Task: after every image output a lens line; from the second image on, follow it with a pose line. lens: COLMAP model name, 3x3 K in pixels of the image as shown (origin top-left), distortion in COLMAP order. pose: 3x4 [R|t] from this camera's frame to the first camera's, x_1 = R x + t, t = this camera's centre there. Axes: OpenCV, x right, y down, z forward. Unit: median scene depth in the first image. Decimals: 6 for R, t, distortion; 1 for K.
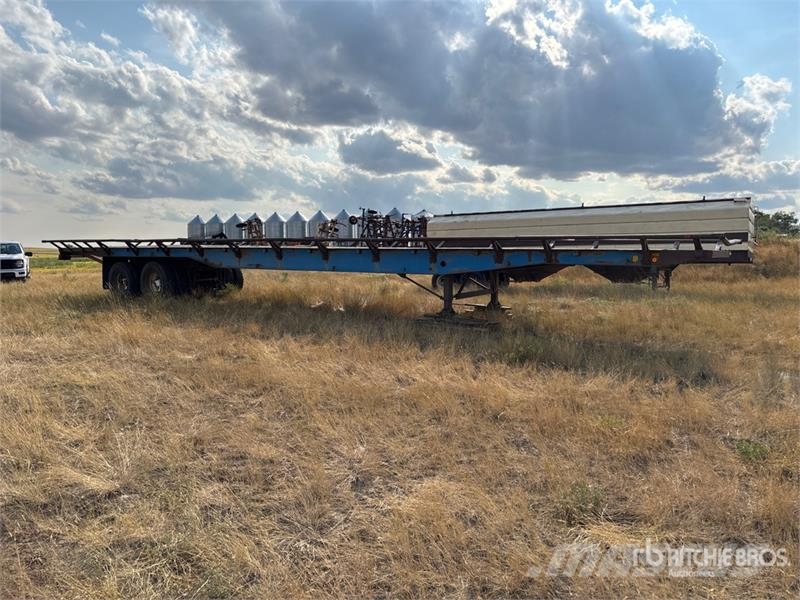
lens RADIAL K [[605.2, 0, 402.1], [0, 605.2, 294.2], [0, 0, 1]] dist [0.011355, -0.004675]
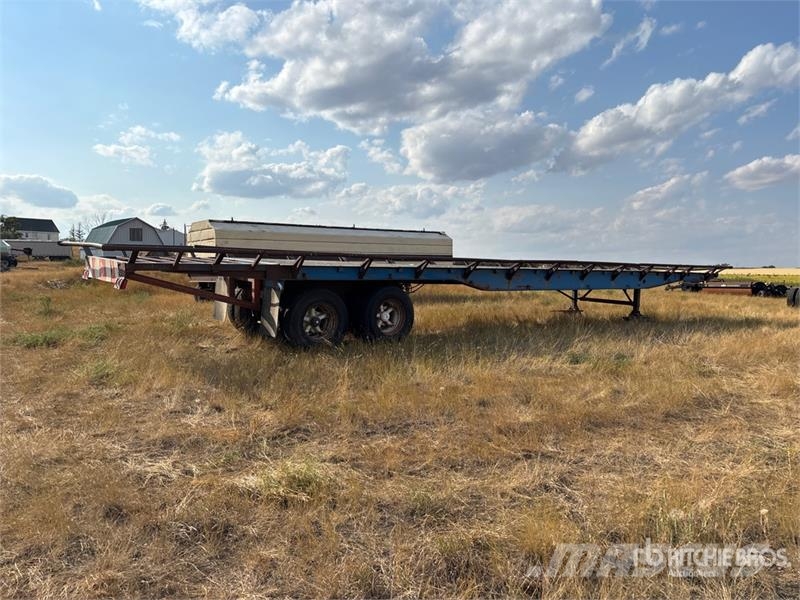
lens RADIAL K [[605.2, 0, 402.1], [0, 605.2, 294.2], [0, 0, 1]] dist [0.011355, -0.004675]
pose [[0.200889, -0.045721, 0.978547, -0.896655], [0.051372, 0.998027, 0.036084, -0.060508], [-0.978266, 0.043021, 0.202841, 0.754115]]
